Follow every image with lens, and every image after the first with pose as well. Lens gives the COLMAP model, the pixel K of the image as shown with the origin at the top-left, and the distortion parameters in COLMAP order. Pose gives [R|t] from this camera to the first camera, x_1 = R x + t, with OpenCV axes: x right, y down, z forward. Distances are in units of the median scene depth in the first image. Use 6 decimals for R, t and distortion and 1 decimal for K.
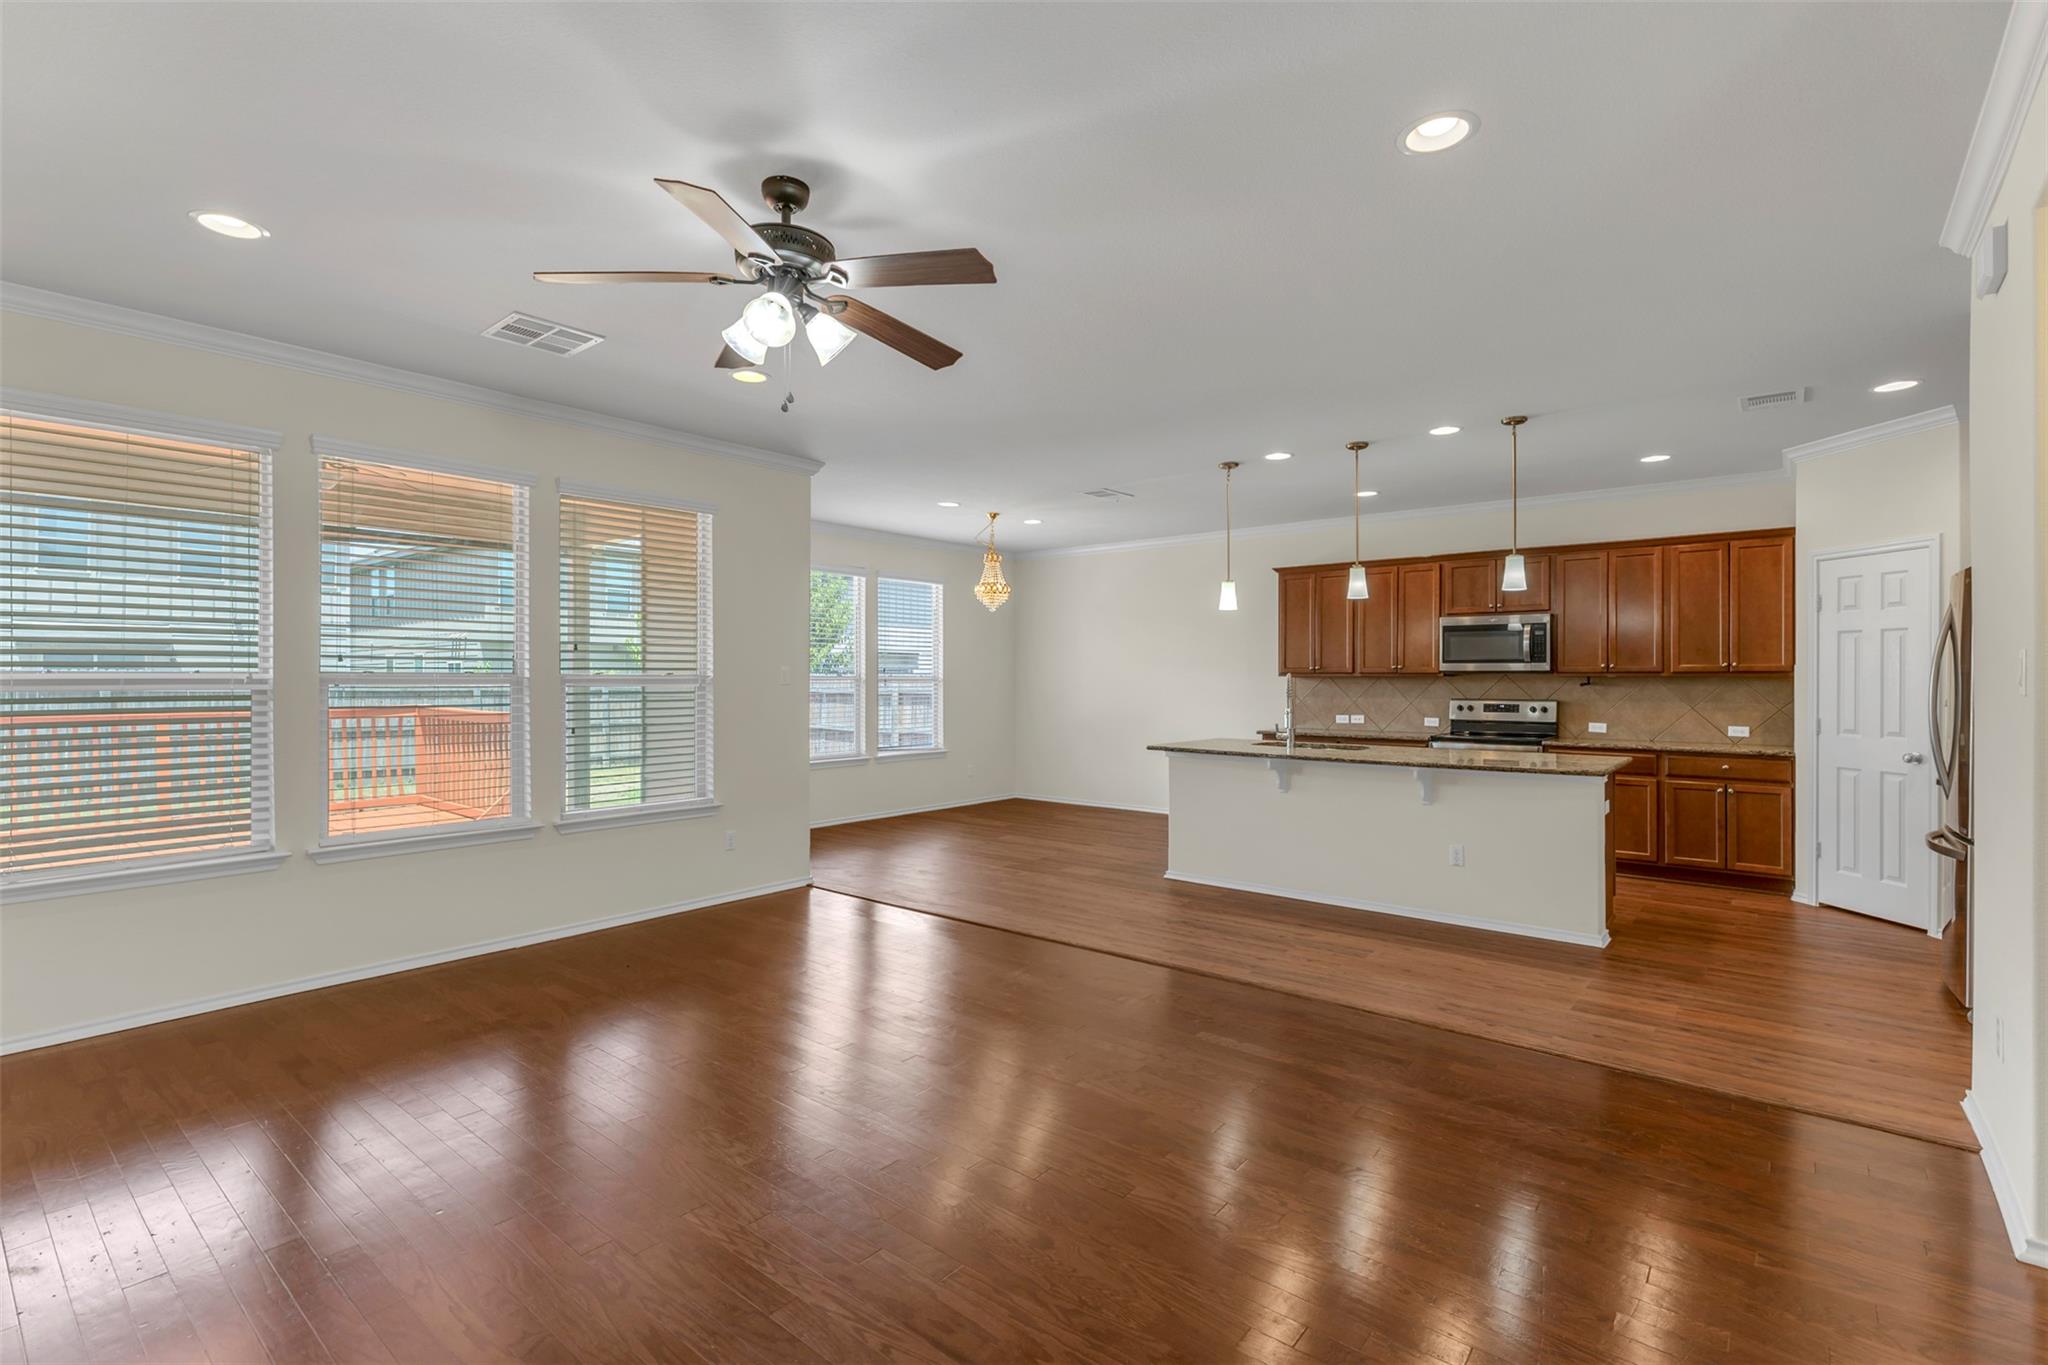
lens RADIAL K [[935.8, 0, 1024.0], [0, 935.8, 682.5], [0, 0, 1]] dist [0.003021, 0.000001]
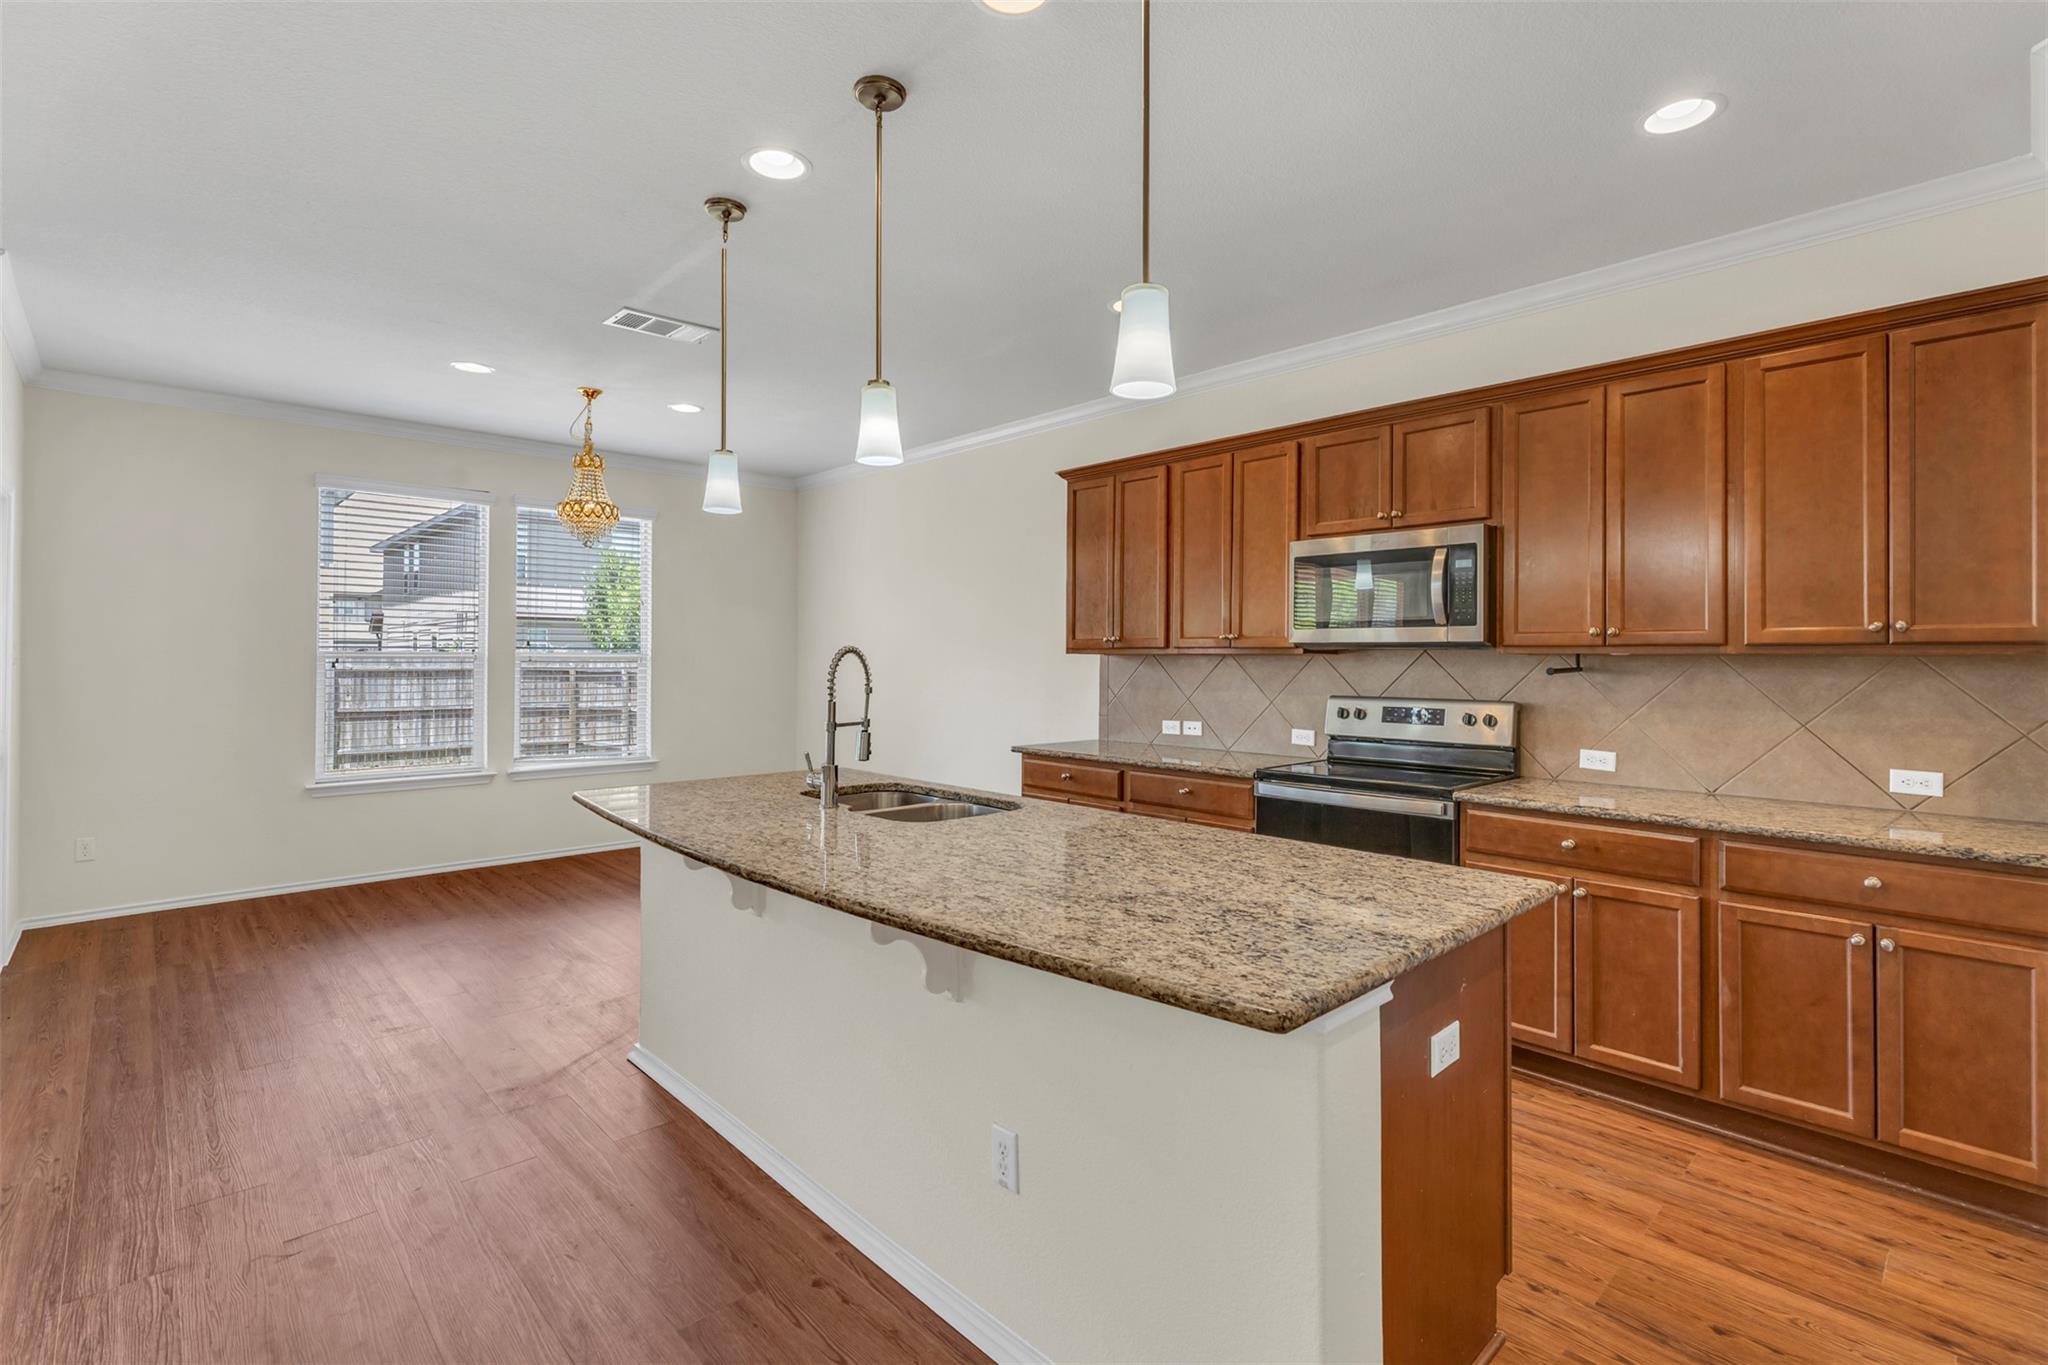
lens RADIAL K [[950.4, 0, 1013.5], [0, 950.4, 655.7], [0, 0, 1]] dist [0.002735, -0.000202]
pose [[0.991816, 0.003106, -0.127635, 0.384744], [-0.003945, 0.999972, -0.006326, -0.001677], [0.127612, 0.006778, 0.991801, 0.484719]]
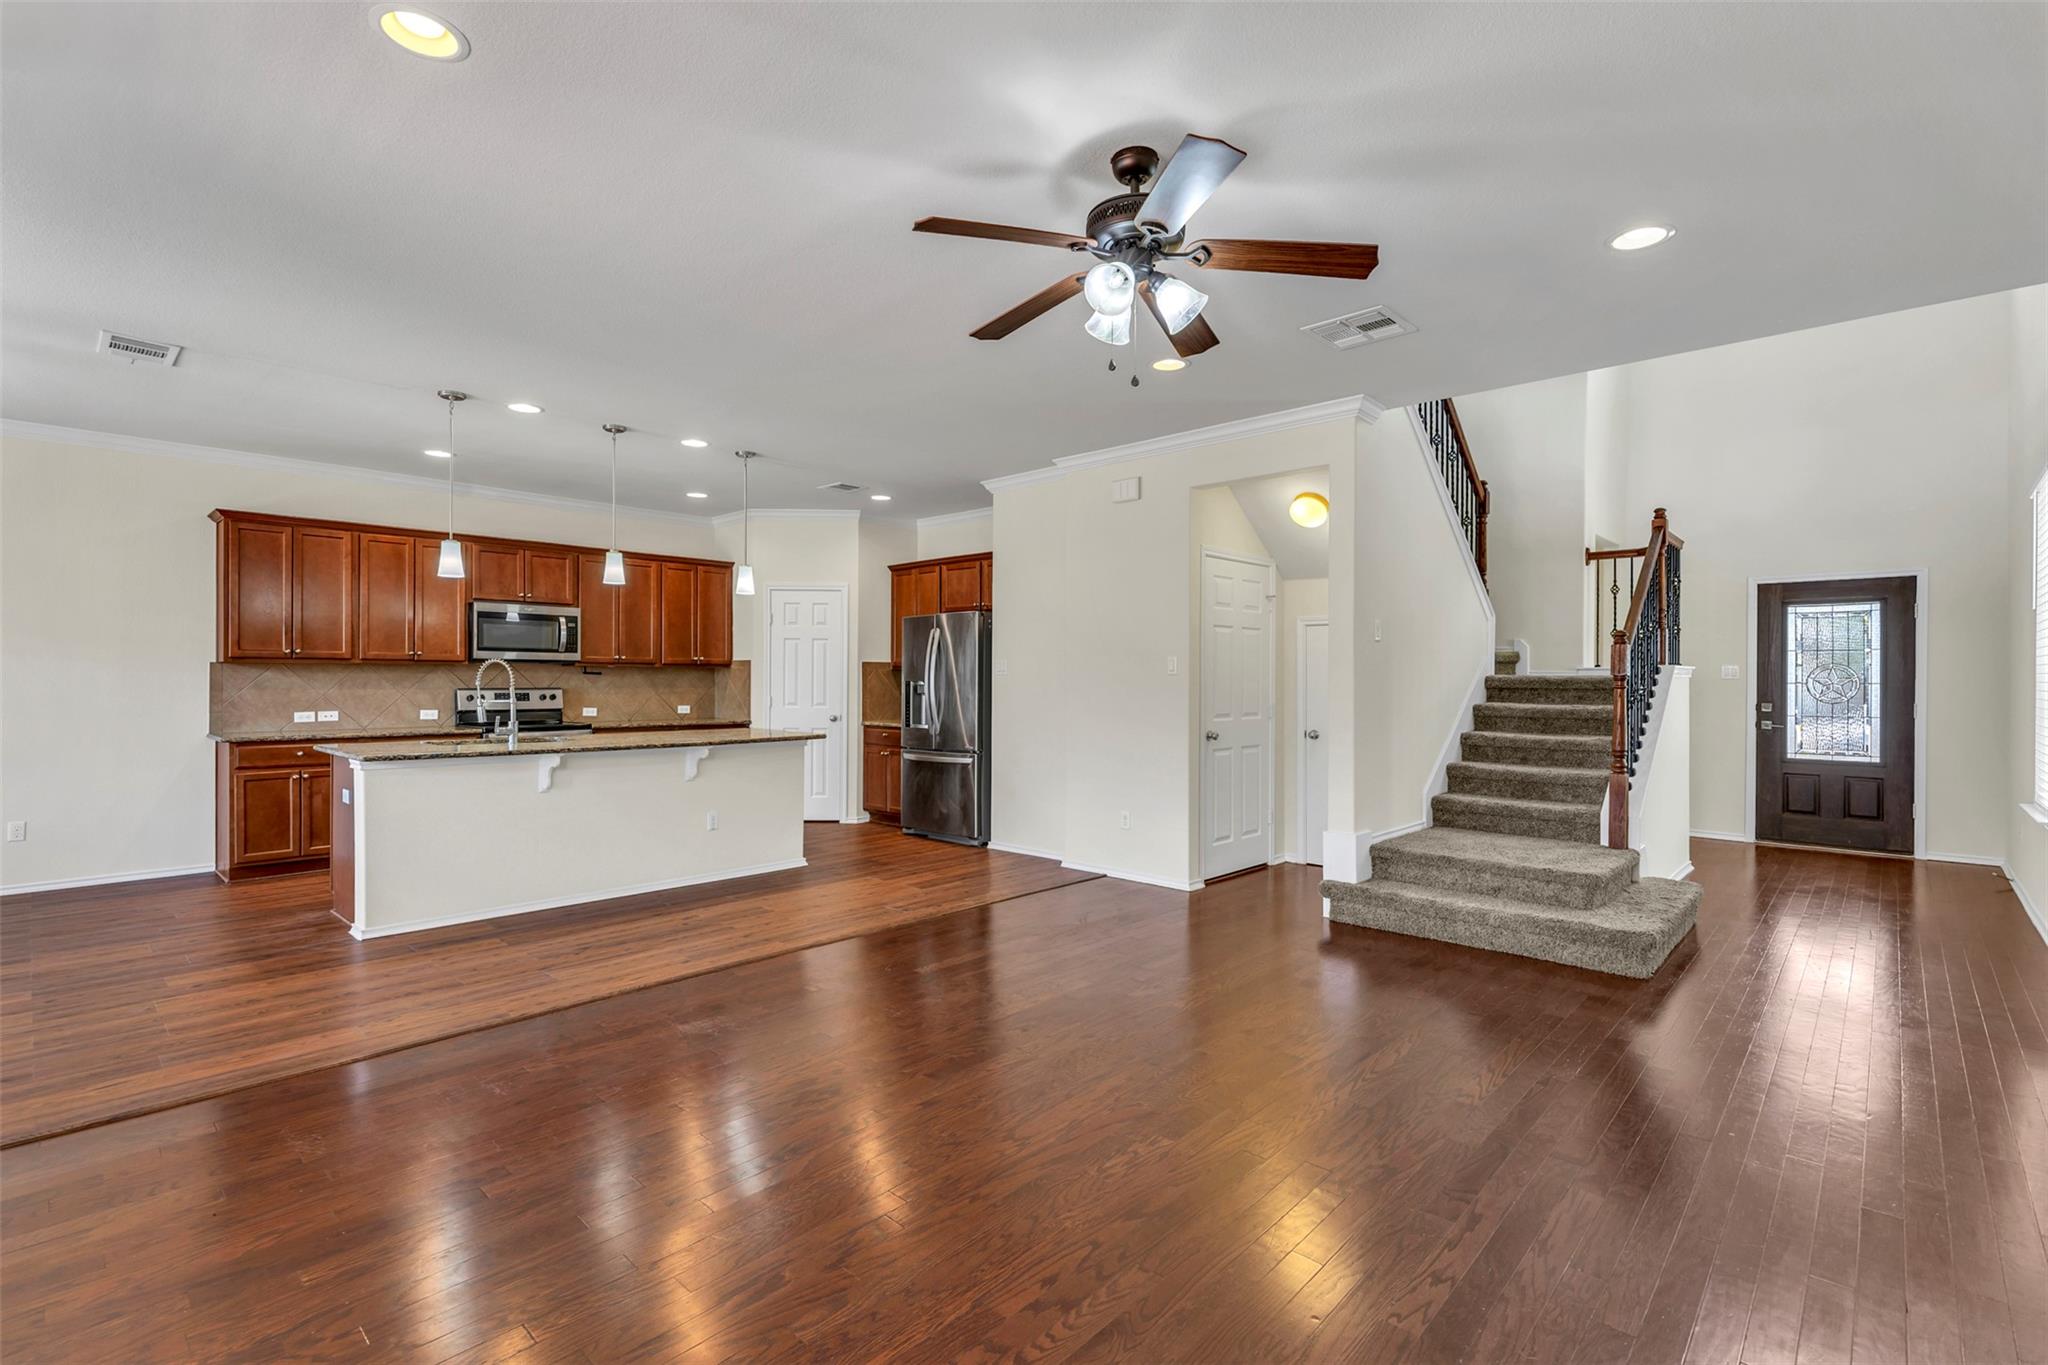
lens RADIAL K [[921.8, 0, 1029.9], [0, 921.8, 743.1], [0, 0, 1]] dist [0.000031, -0.000113]
pose [[0.065650, -0.075124, 0.995011, -0.484517], [-0.003724, 0.997137, 0.075530, -0.000408], [-0.997836, -0.008664, 0.065182, 0.403473]]
